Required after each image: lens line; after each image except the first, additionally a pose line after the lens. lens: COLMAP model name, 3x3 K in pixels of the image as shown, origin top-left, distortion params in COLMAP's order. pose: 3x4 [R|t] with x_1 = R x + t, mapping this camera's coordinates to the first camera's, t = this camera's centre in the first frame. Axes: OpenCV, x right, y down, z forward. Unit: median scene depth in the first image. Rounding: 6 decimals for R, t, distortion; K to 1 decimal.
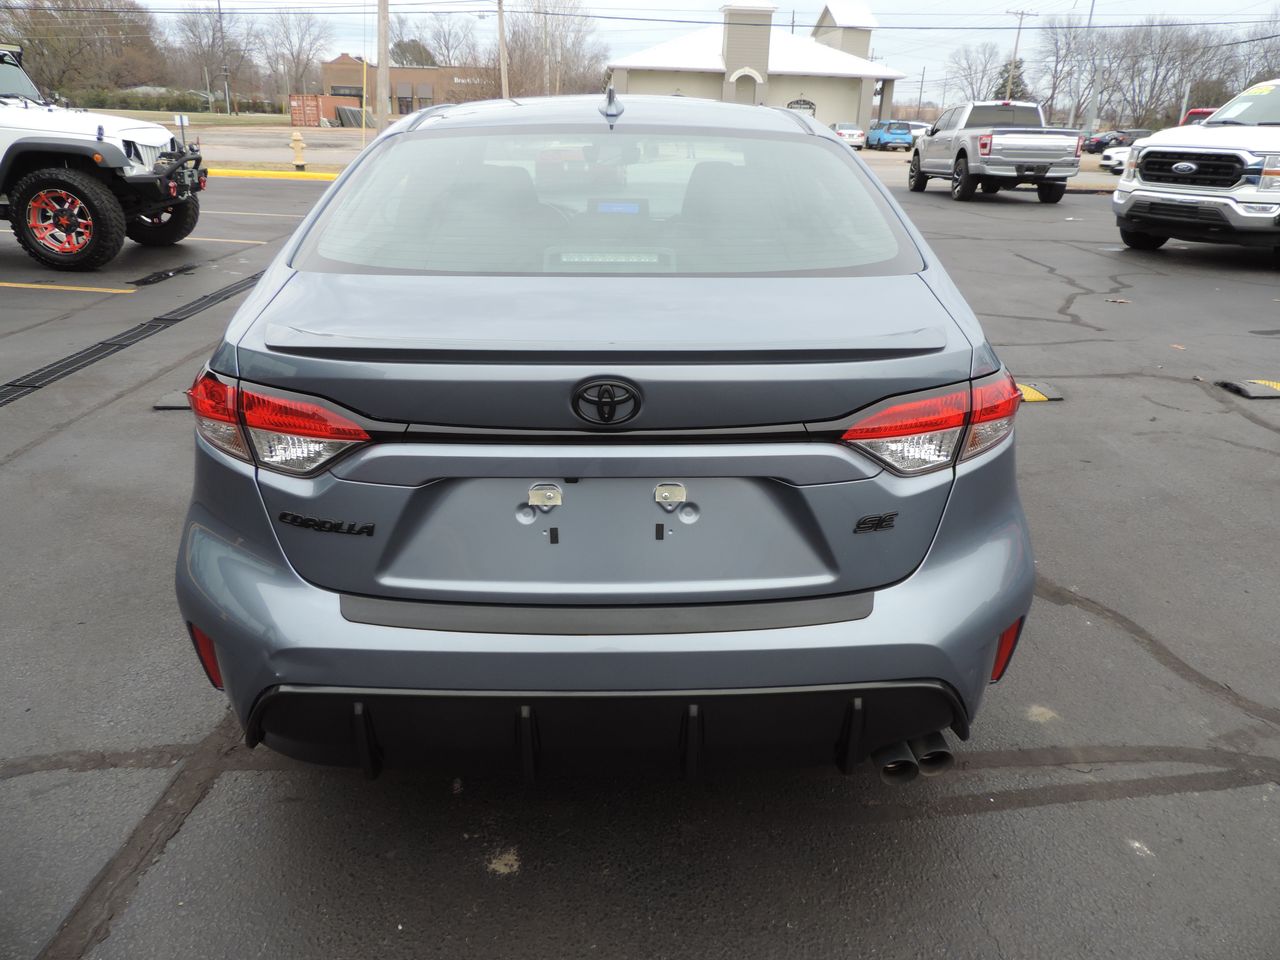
lens RADIAL K [[909.1, 0, 640.0], [0, 909.1, 480.0], [0, 0, 1]] dist [0.003497, -0.000444]
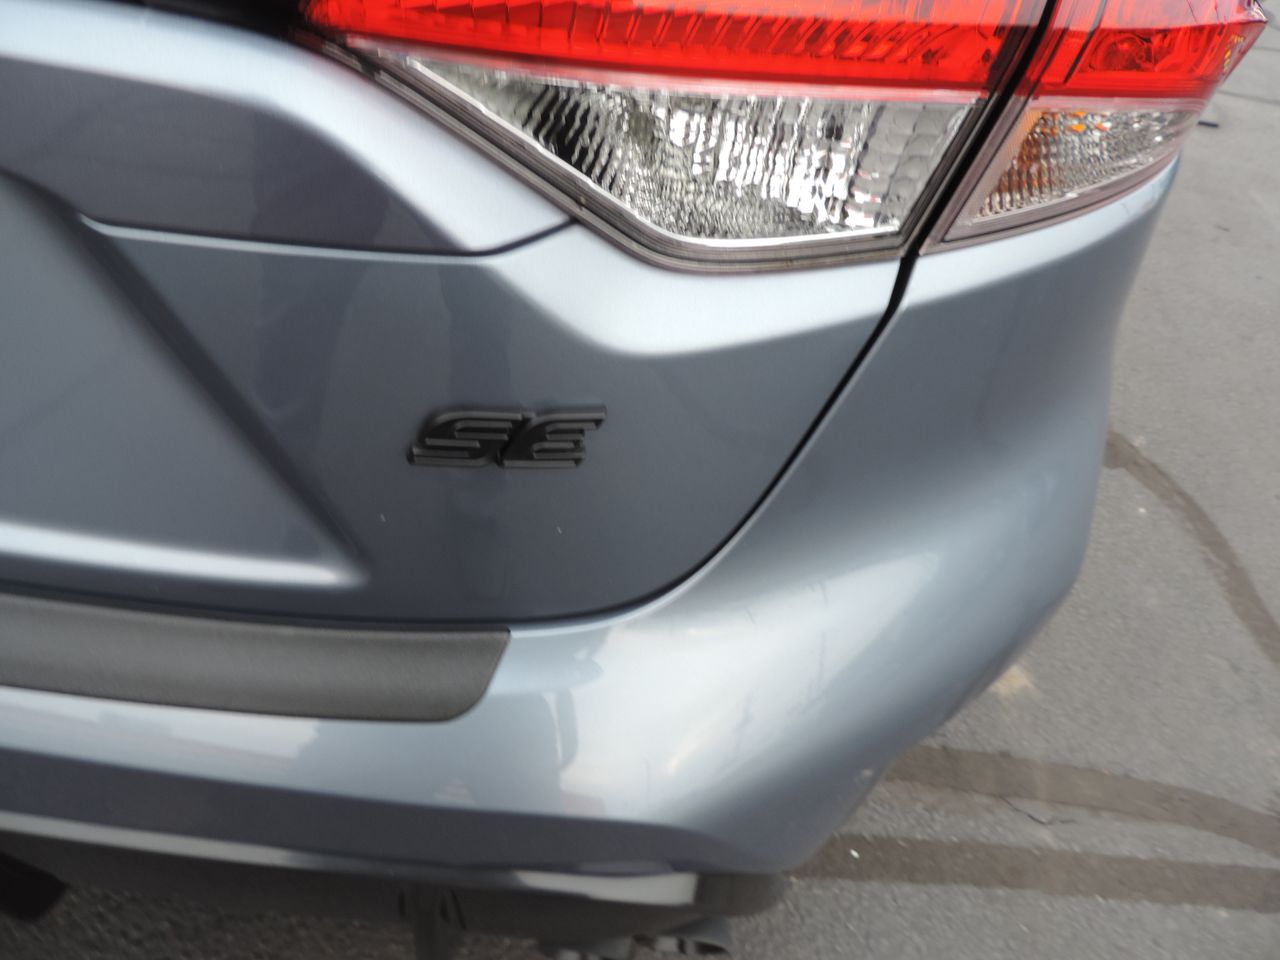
lens RADIAL K [[930.5, 0, 640.0], [0, 930.5, 480.0], [0, 0, 1]] dist [-0.000852, -0.003814]
pose [[0.979579, 0.200983, 0.005599, 0.217152], [-0.189743, 0.914867, 0.356392, -0.028135], [0.066507, -0.350176, 0.934320, 0.561200]]
